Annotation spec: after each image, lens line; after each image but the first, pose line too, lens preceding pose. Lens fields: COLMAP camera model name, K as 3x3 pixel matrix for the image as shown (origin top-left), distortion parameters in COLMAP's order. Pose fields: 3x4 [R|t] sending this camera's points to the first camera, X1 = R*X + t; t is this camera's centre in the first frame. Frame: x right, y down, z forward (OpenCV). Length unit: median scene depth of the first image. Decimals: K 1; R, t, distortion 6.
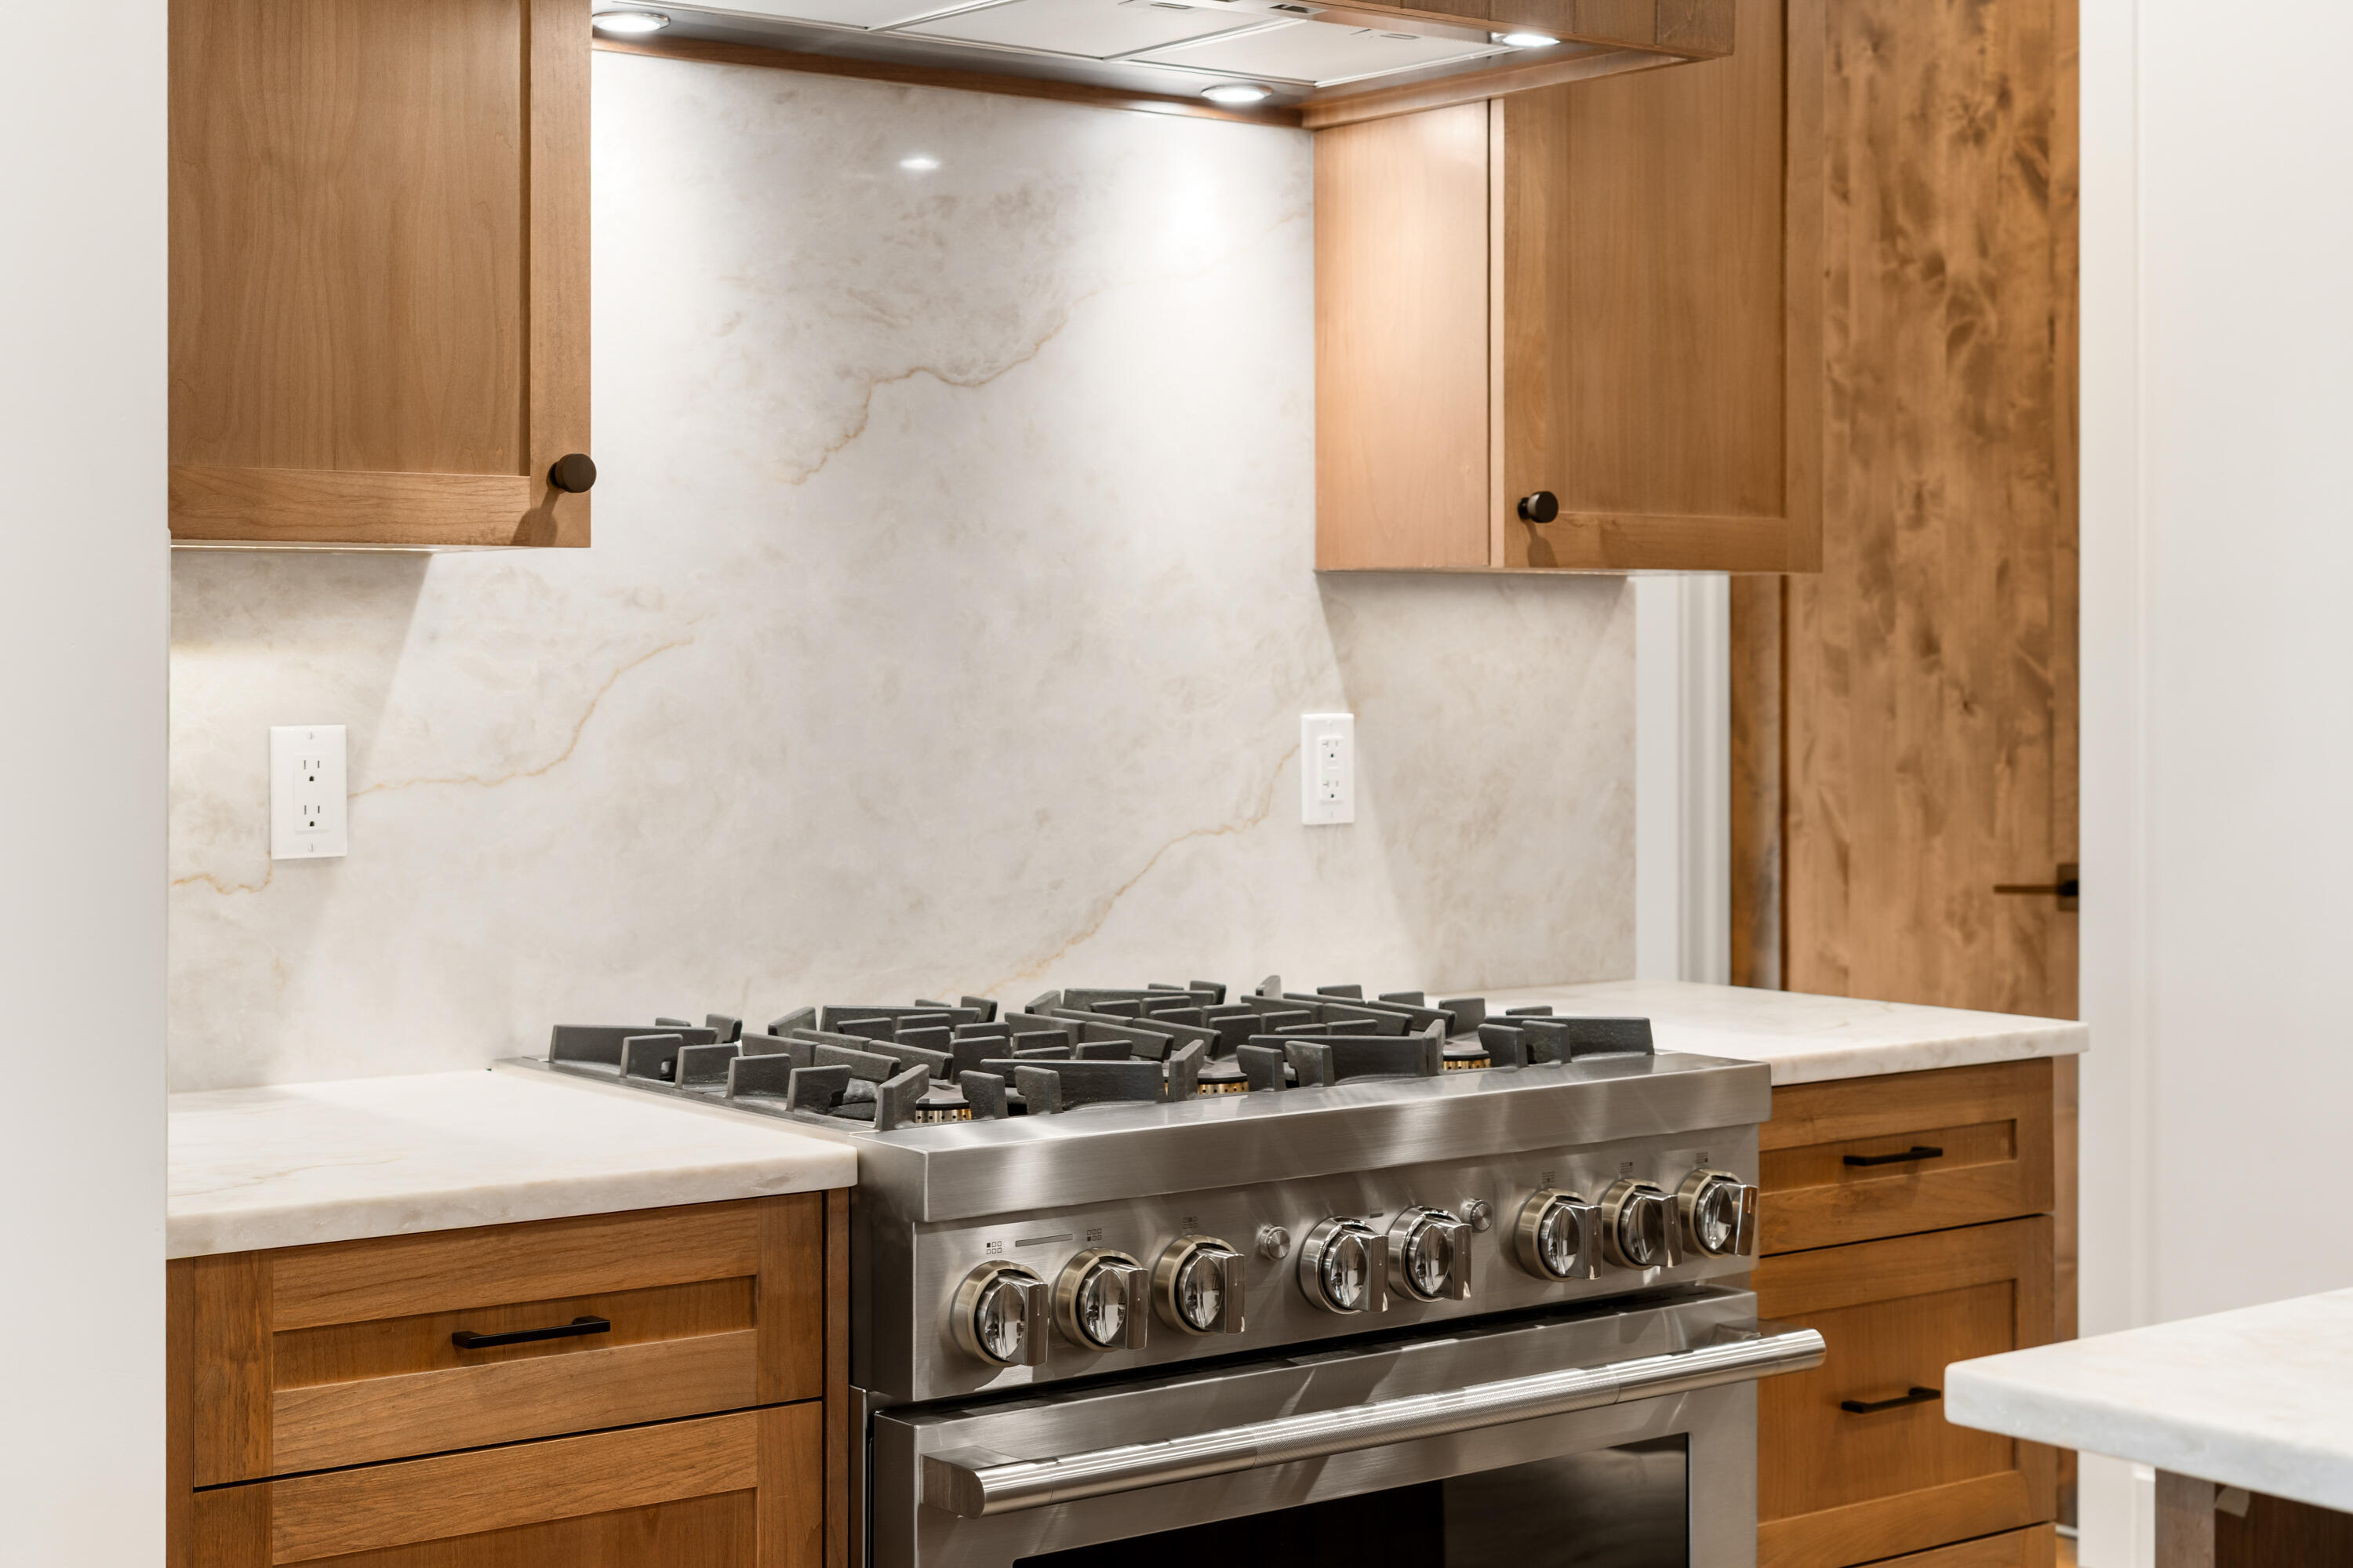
lens RADIAL K [[3565.9, 0, 1137.9], [0, 3565.9, 635.4], [0, 0, 1]] dist [-0.034502, 0.000000]
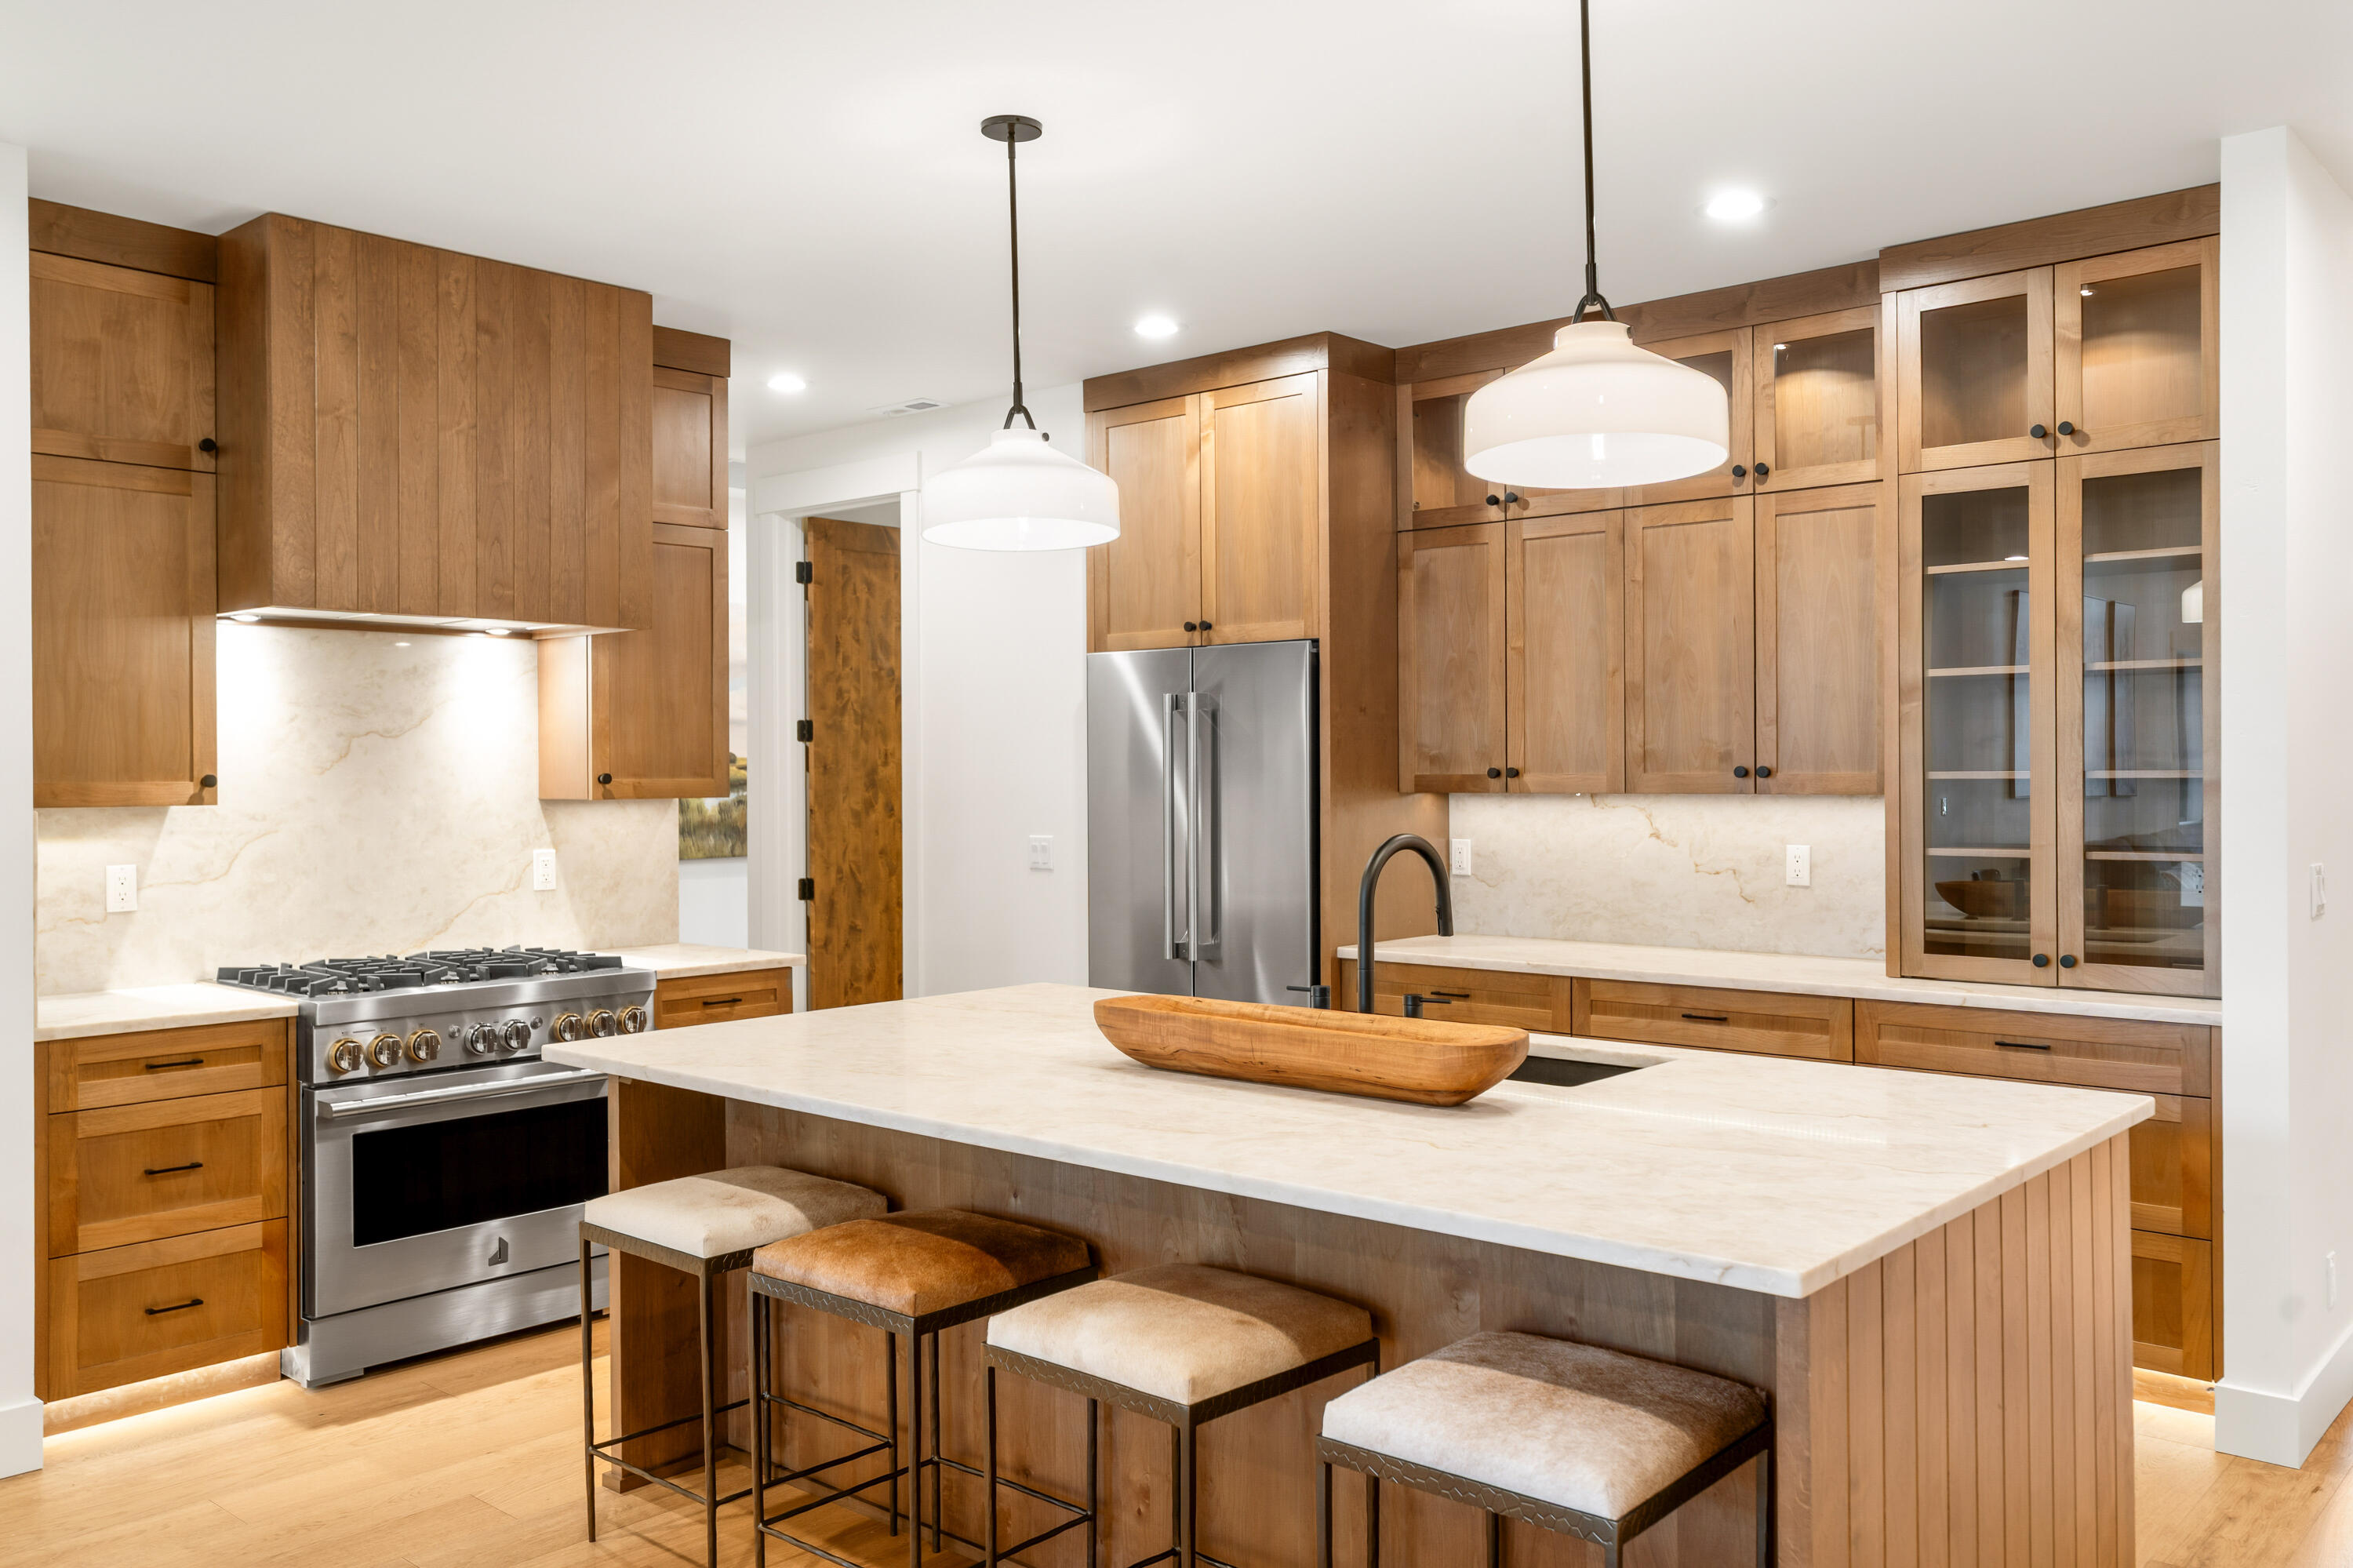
lens RADIAL K [[1857.4, 0, 1180.2], [0, 1857.4, 776.1], [0, 0, 1]] dist [-0.034101, 0.031273]
pose [[0.979830, -0.006067, 0.199740, 0.307056], [0.005027, 0.999971, 0.005716, -0.050725], [-0.199769, -0.004597, 0.979832, -0.626701]]
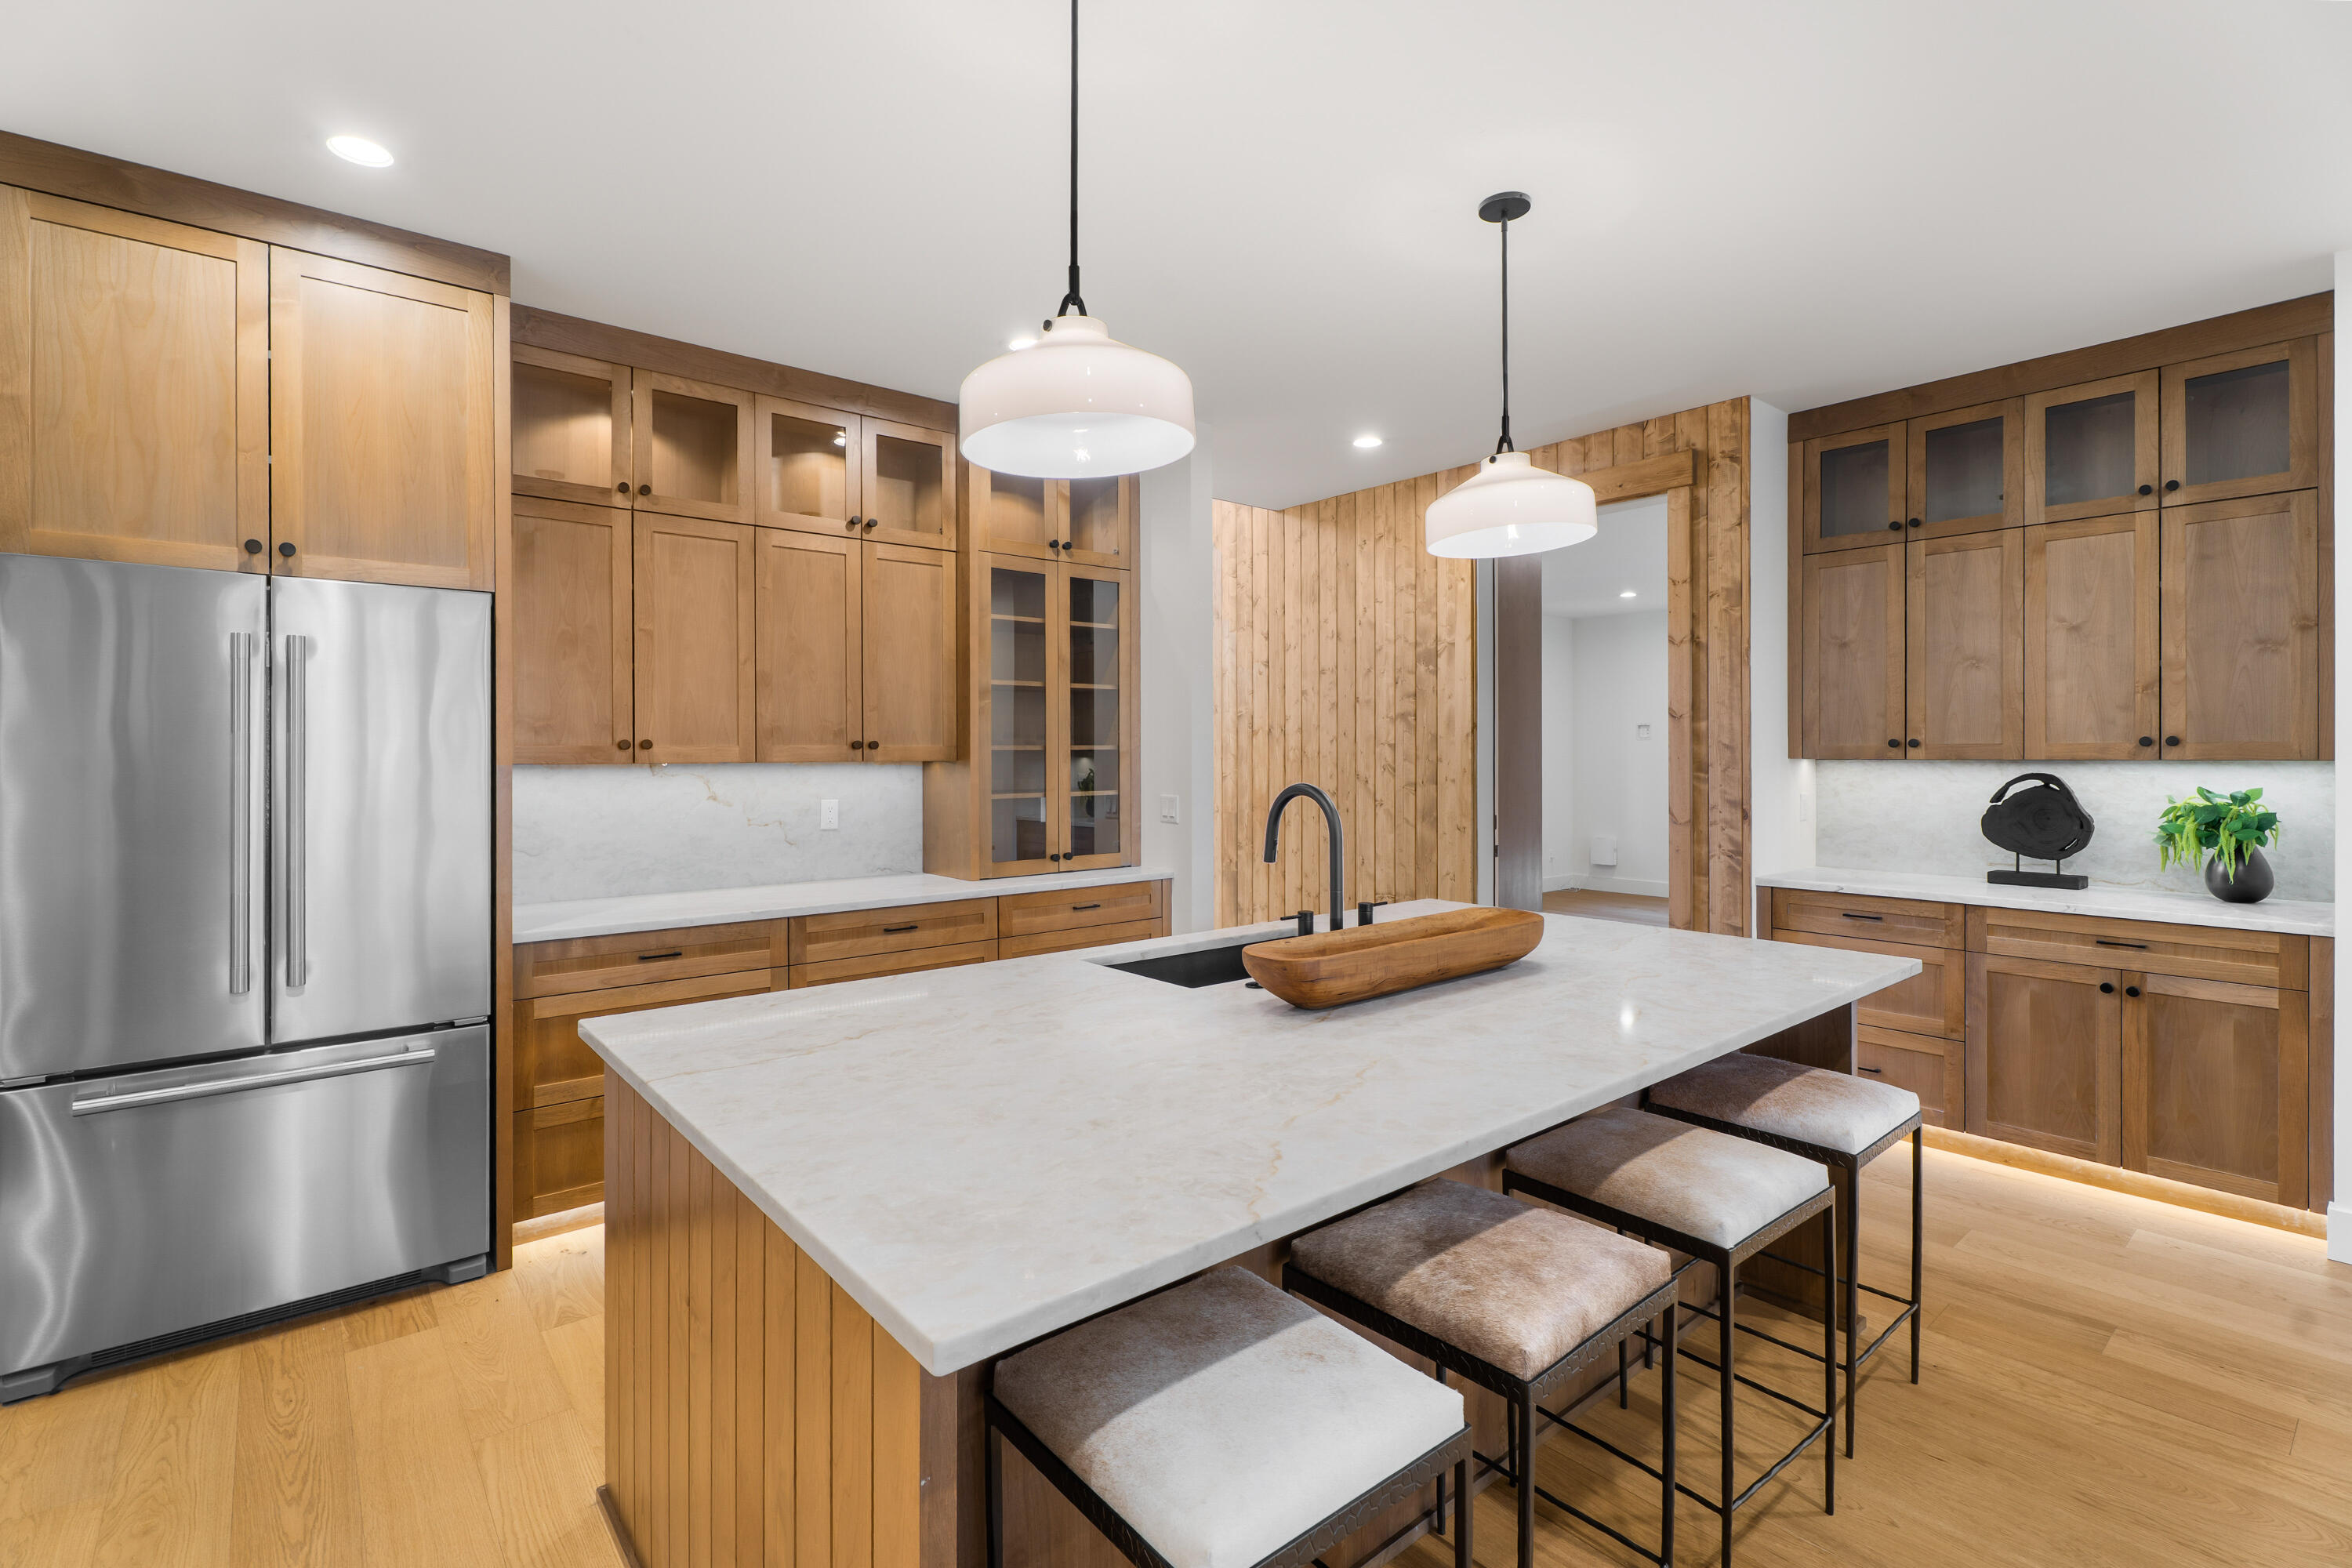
lens RADIAL K [[1065.6, 0, 1174.2], [0, 1065.6, 774.5], [0, 0, 1]] dist [0.003189, -0.002268]
pose [[-0.040826, -0.016306, 0.999033, -0.160999], [0.002571, 0.999862, 0.016424, -0.027392], [-0.999163, 0.003239, -0.040779, 0.557717]]
